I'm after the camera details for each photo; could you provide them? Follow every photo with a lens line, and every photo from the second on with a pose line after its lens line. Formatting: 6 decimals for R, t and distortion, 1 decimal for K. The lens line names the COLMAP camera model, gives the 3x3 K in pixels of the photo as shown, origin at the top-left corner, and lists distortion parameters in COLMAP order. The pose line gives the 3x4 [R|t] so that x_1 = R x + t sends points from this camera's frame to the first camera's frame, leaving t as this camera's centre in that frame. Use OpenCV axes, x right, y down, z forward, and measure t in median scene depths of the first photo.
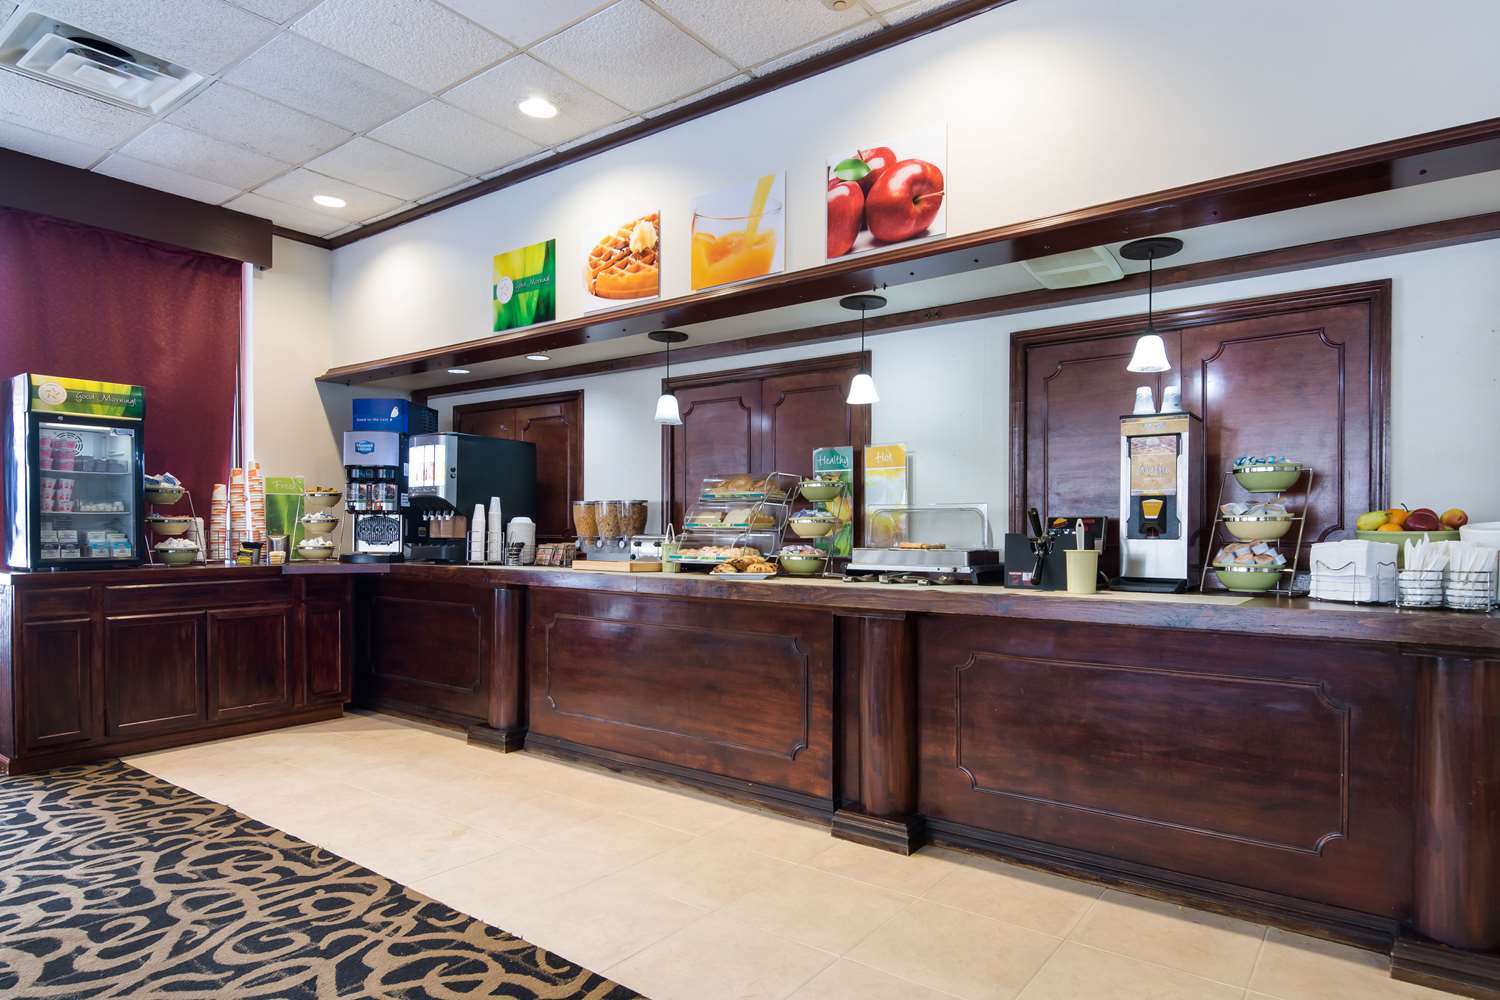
lens RADIAL K [[893.2, 0, 756.3], [0, 893.2, 532.6], [0, 0, 1]] dist [0.002833, -0.000232]
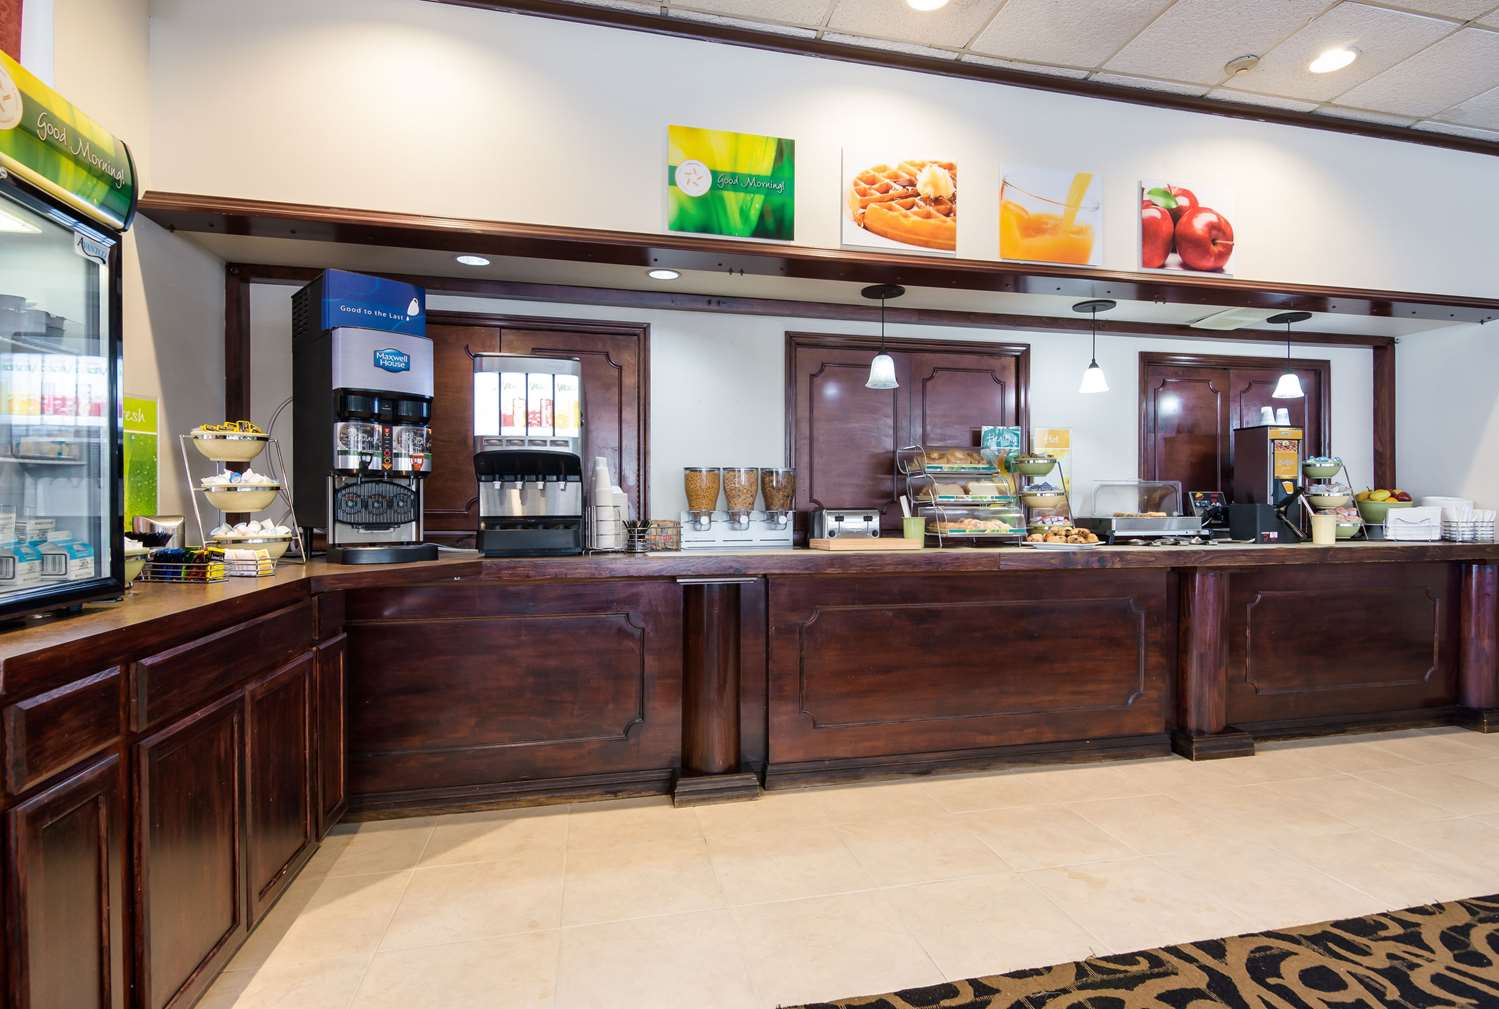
lens RADIAL K [[787.0, 0, 792.7], [0, 787.0, 506.8], [0, 0, 1]] dist [0.000463, -0.009783]
pose [[0.626035, -0.004280, 0.779783, -0.940314], [0.006272, 0.999980, 0.000454, -0.000089], [-0.779769, 0.004607, 0.626050, 0.677123]]
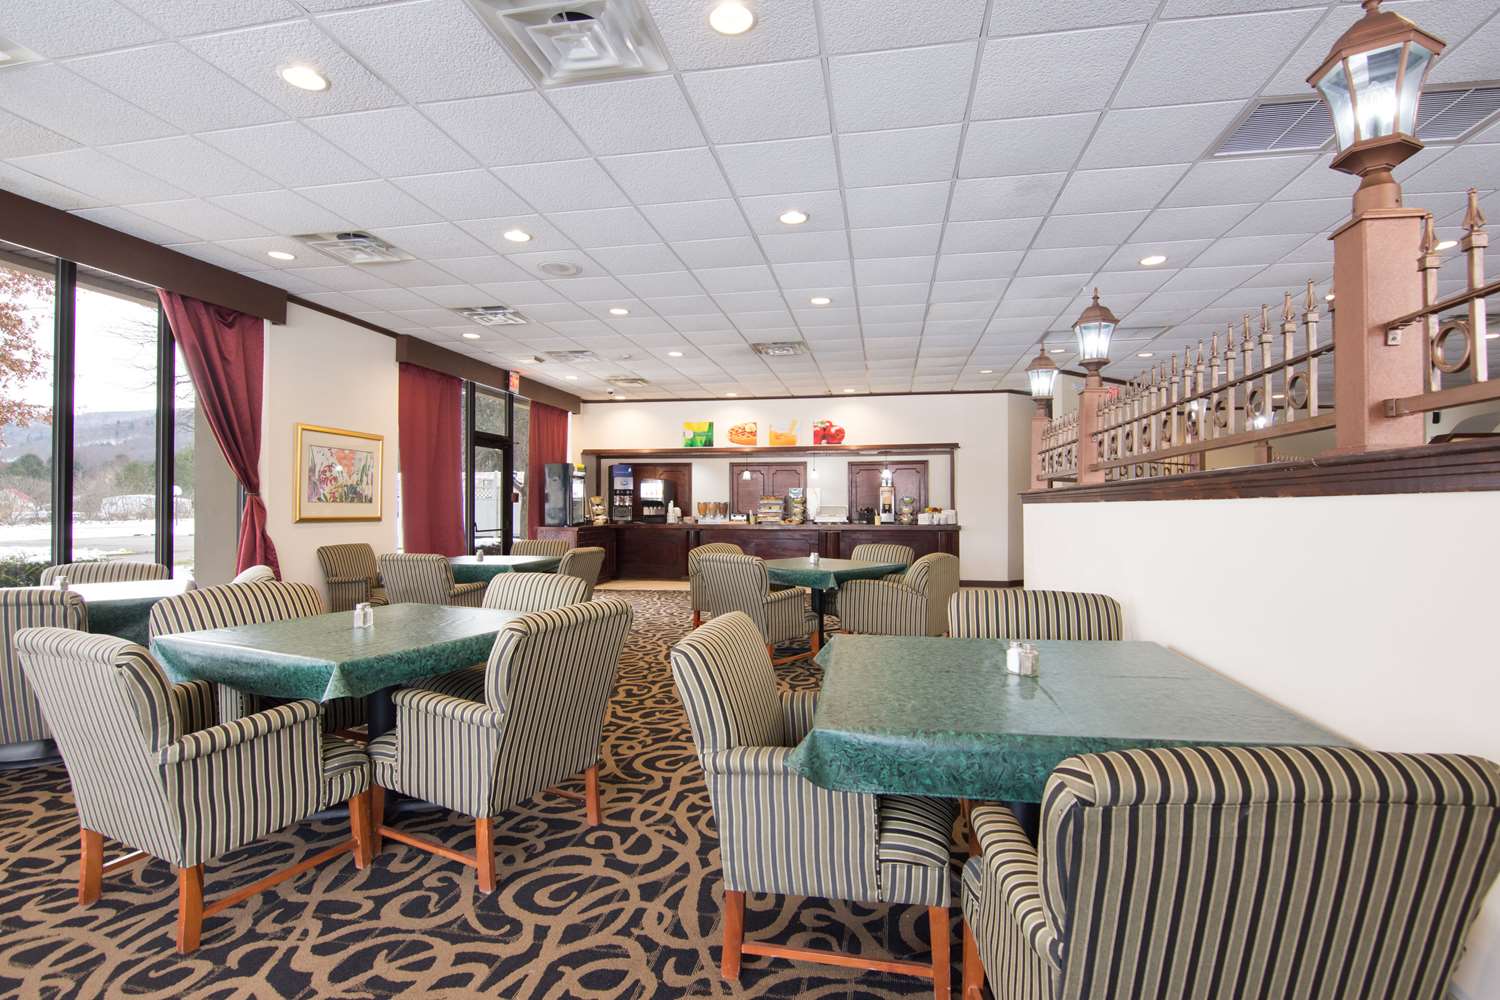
lens RADIAL K [[735.3, 0, 753.0], [0, 735.3, 508.7], [0, 0, 1]] dist [0.001260, -0.000847]
pose [[0.889759, -0.009756, 0.456327, -1.586226], [0.005931, 0.999934, 0.009814, -0.048784], [-0.456393, -0.006025, 0.889758, -1.727937]]
